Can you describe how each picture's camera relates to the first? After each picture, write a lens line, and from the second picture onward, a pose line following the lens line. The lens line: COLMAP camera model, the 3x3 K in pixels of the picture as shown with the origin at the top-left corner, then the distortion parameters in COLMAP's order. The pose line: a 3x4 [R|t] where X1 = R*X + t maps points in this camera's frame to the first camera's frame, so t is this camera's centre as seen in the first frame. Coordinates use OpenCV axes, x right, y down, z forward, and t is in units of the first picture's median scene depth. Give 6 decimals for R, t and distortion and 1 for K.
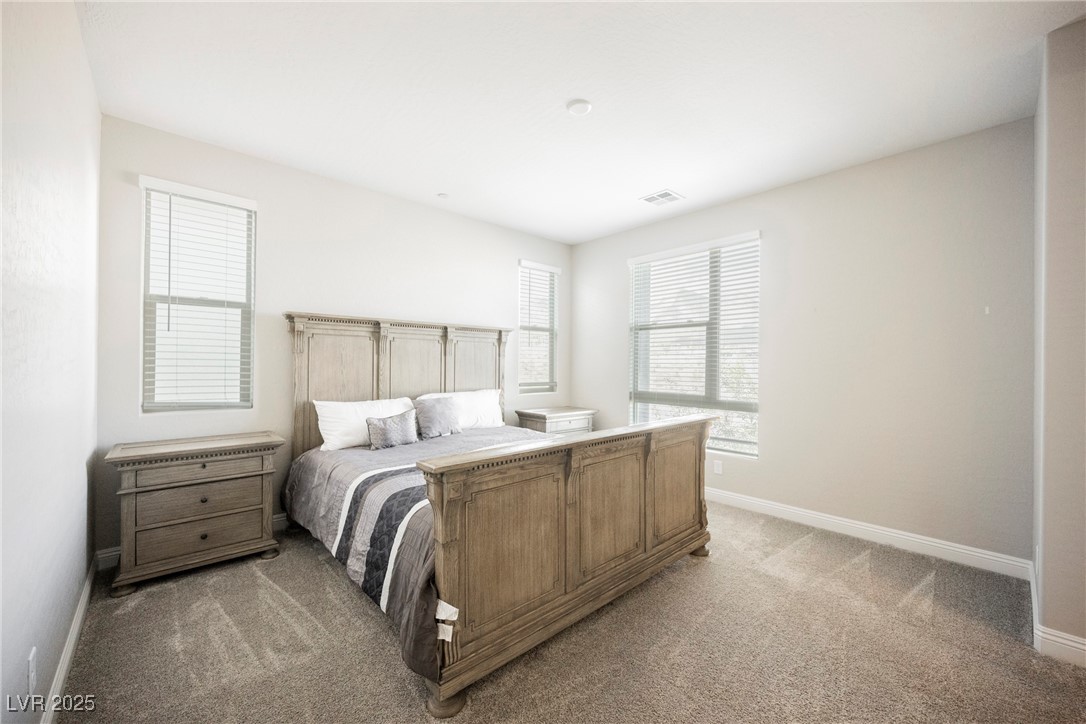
lens RADIAL K [[428.1, 0, 540.3], [0, 428.1, 367.7], [0, 0, 1]] dist [-0.000827, 0.000100]
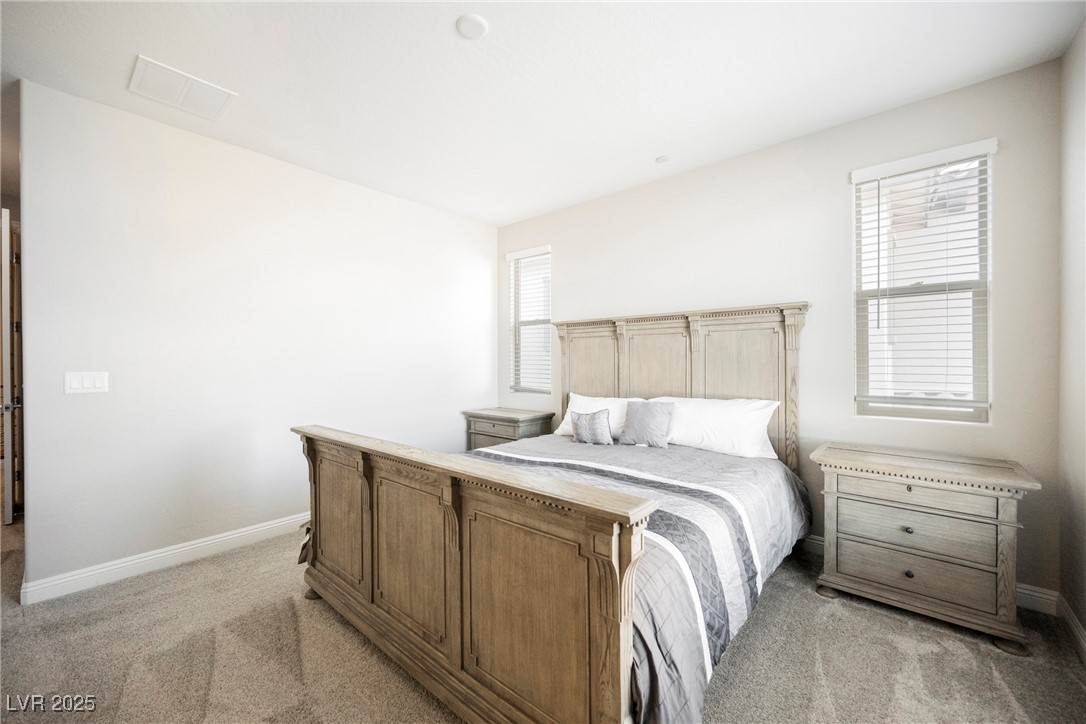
lens RADIAL K [[428.1, 0, 540.1], [0, 428.1, 357.5], [0, 0, 1]] dist [-0.000827, 0.000100]
pose [[0.116138, -0.010308, -0.993180, 0.576594], [0.002538, 0.999946, -0.010082, -0.009852], [0.993230, -0.001349, 0.116158, 0.671463]]
